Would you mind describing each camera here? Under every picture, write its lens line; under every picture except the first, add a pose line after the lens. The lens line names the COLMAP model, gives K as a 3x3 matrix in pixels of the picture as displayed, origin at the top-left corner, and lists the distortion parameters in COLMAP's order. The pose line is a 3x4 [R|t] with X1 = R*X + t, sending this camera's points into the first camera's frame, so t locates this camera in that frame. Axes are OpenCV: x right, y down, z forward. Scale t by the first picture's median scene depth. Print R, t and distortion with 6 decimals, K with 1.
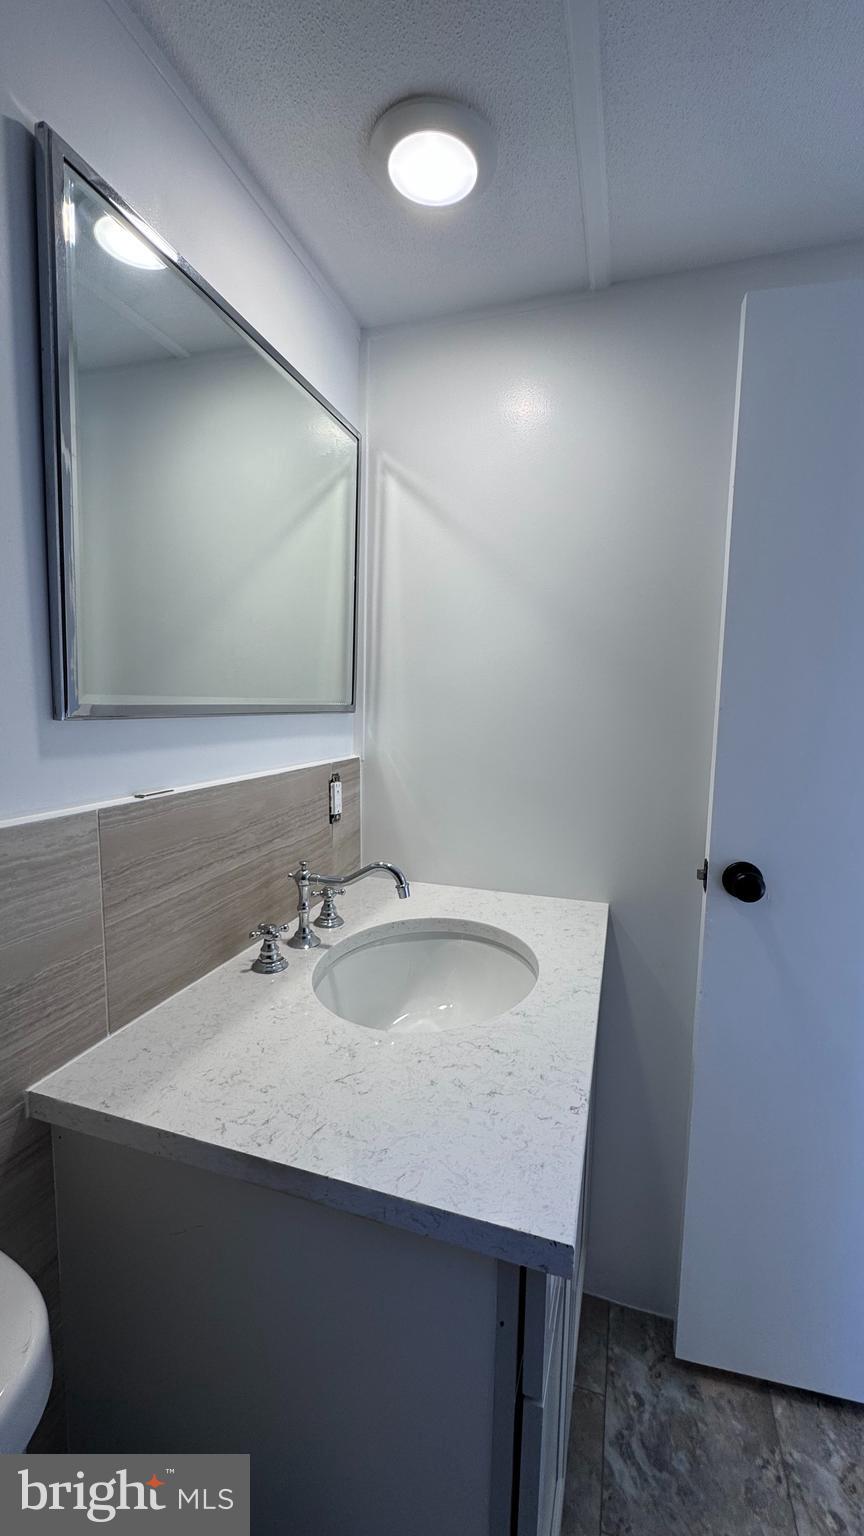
lens RADIAL K [[610.5, 0, 437.8], [0, 610.5, 767.2], [0, 0, 1]] dist [-0.003069, 0.000113]
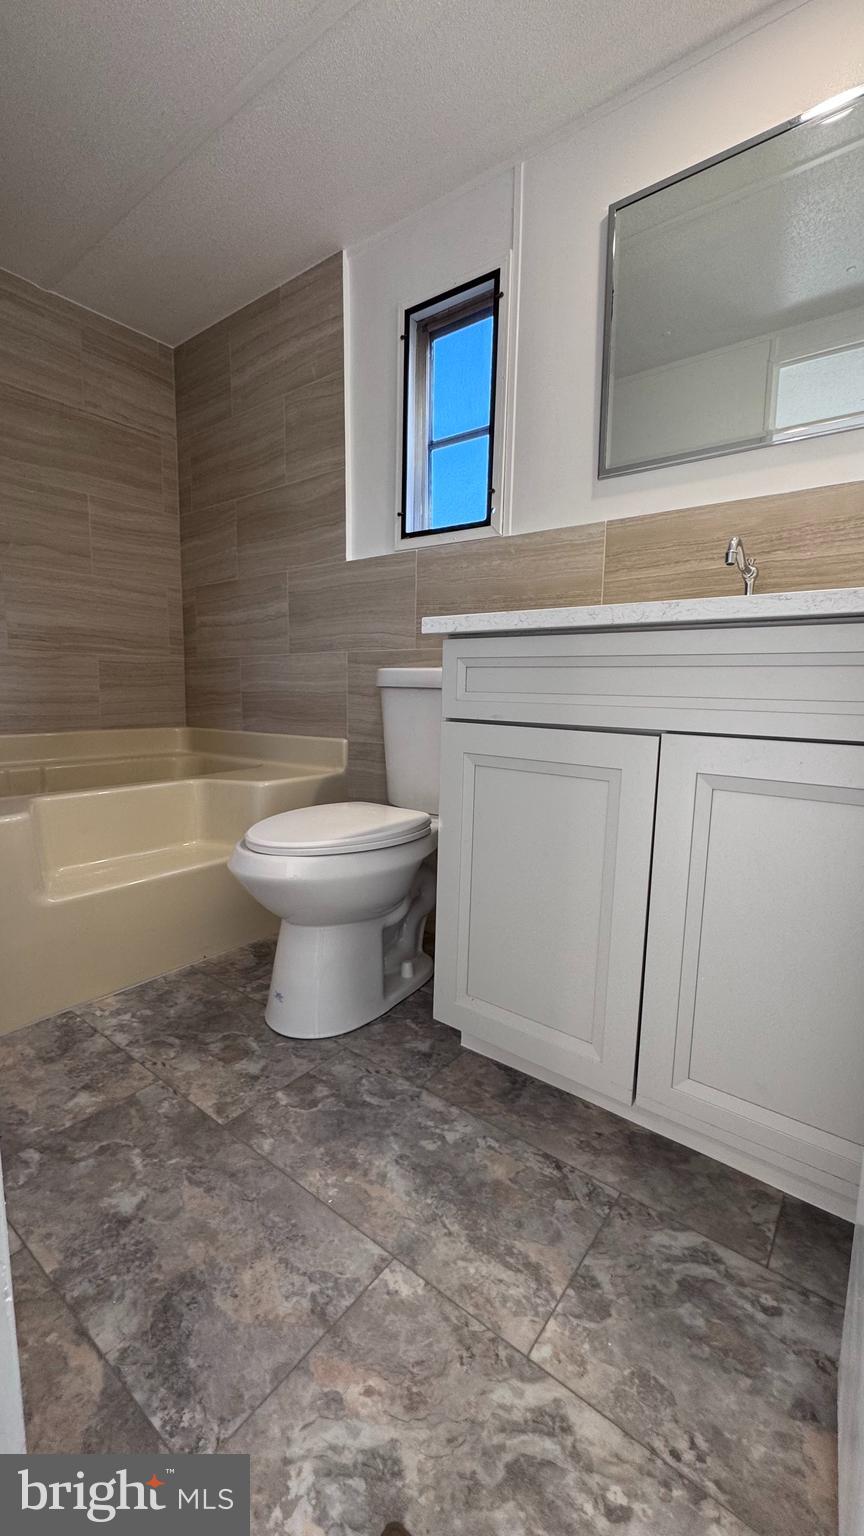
lens RADIAL K [[610.5, 0, 437.8], [0, 610.5, 767.2], [0, 0, 1]] dist [-0.003069, 0.000113]
pose [[-0.334217, 0.094709, -0.937726, 1.163748], [-0.123792, 0.981908, 0.143292, 0.467368], [0.934331, 0.163973, -0.316446, 0.884284]]
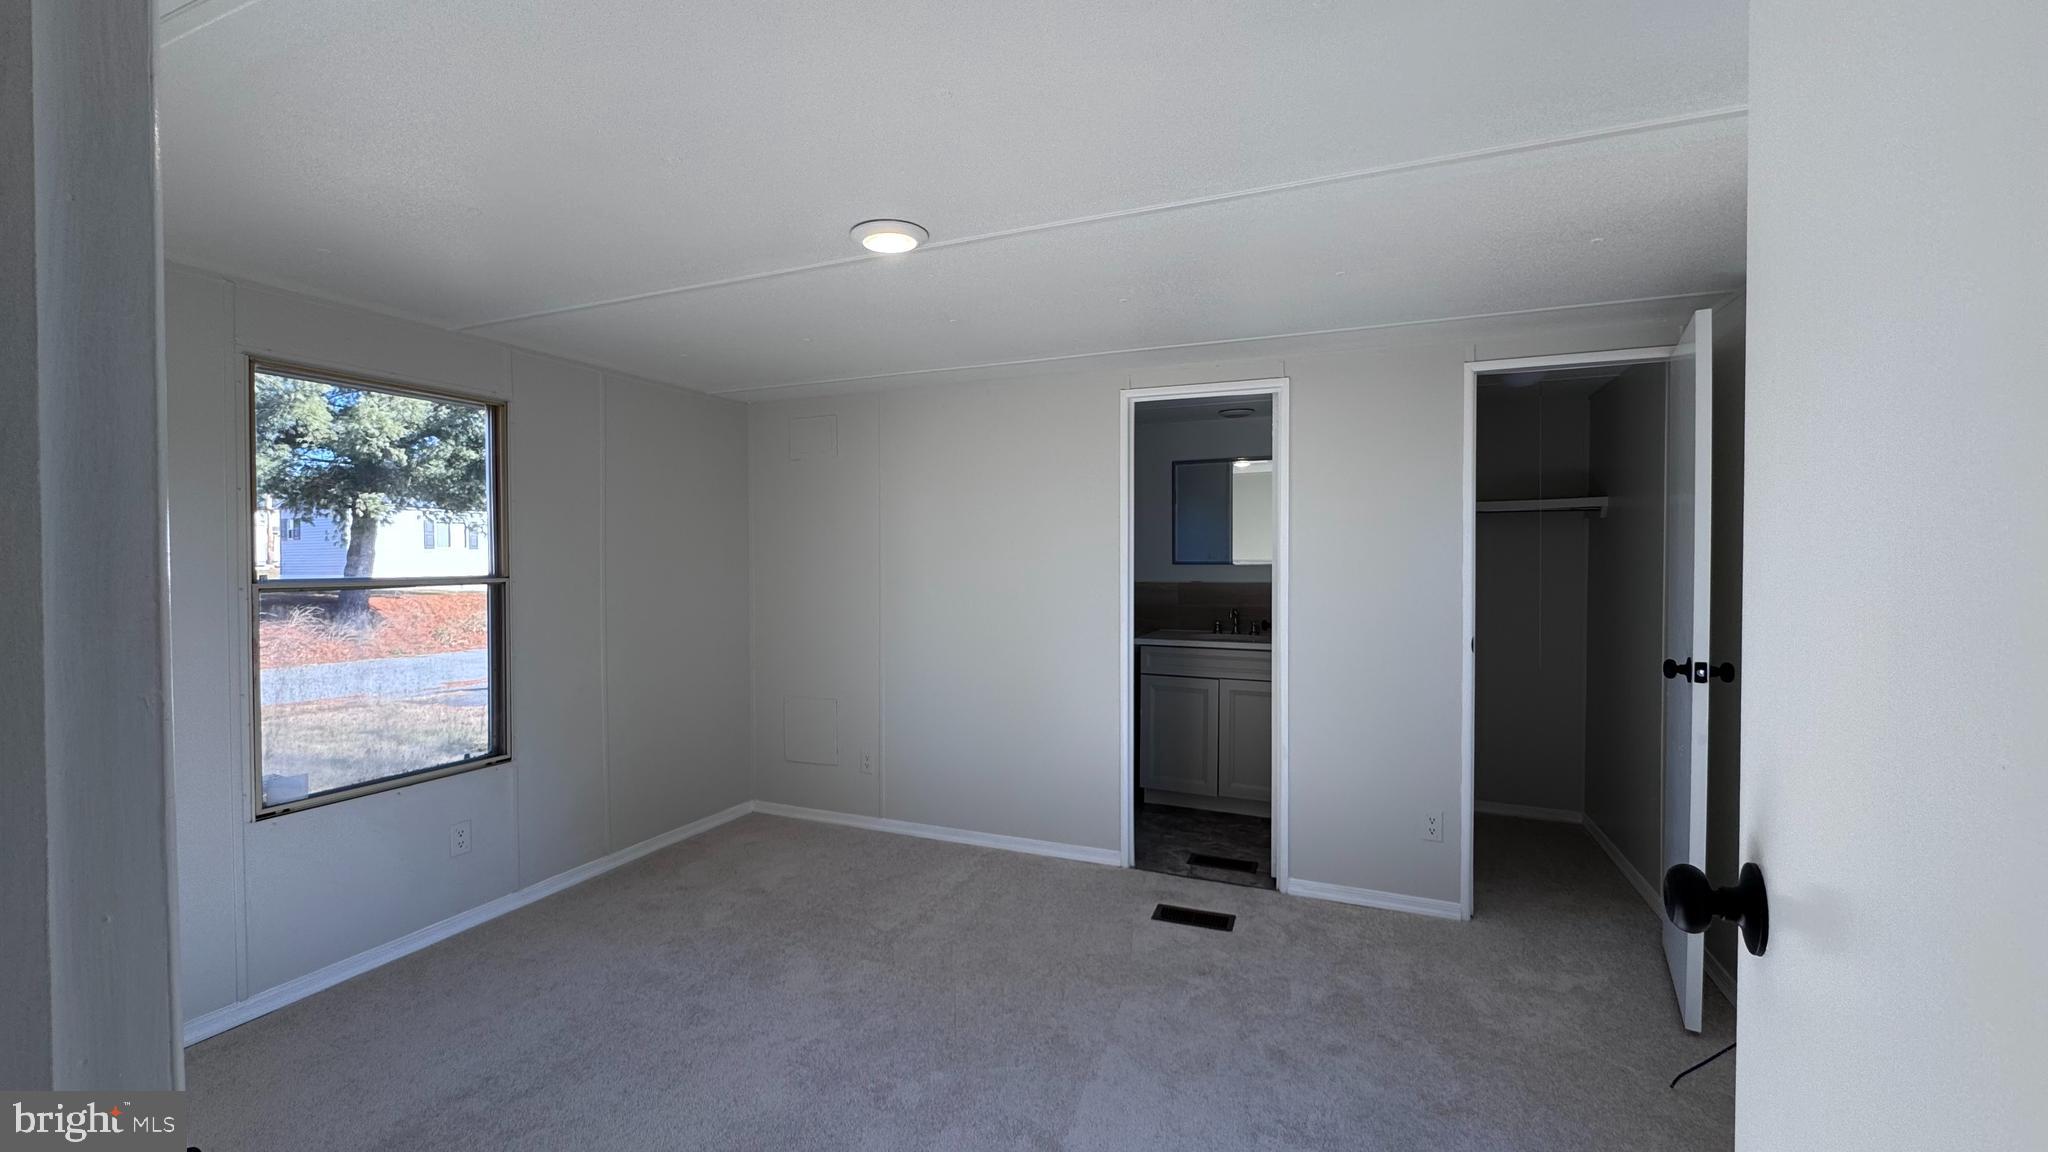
lens RADIAL K [[814.0, 0, 1022.9], [0, 814.0, 571.4], [0, 0, 1]] dist [-0.003069, 0.000113]
pose [[-0.088347, -0.005610, -0.996074, 4.339537], [-0.105292, 0.994434, 0.003738, 0.061625], [0.990509, 0.105209, -0.088446, 0.234592]]
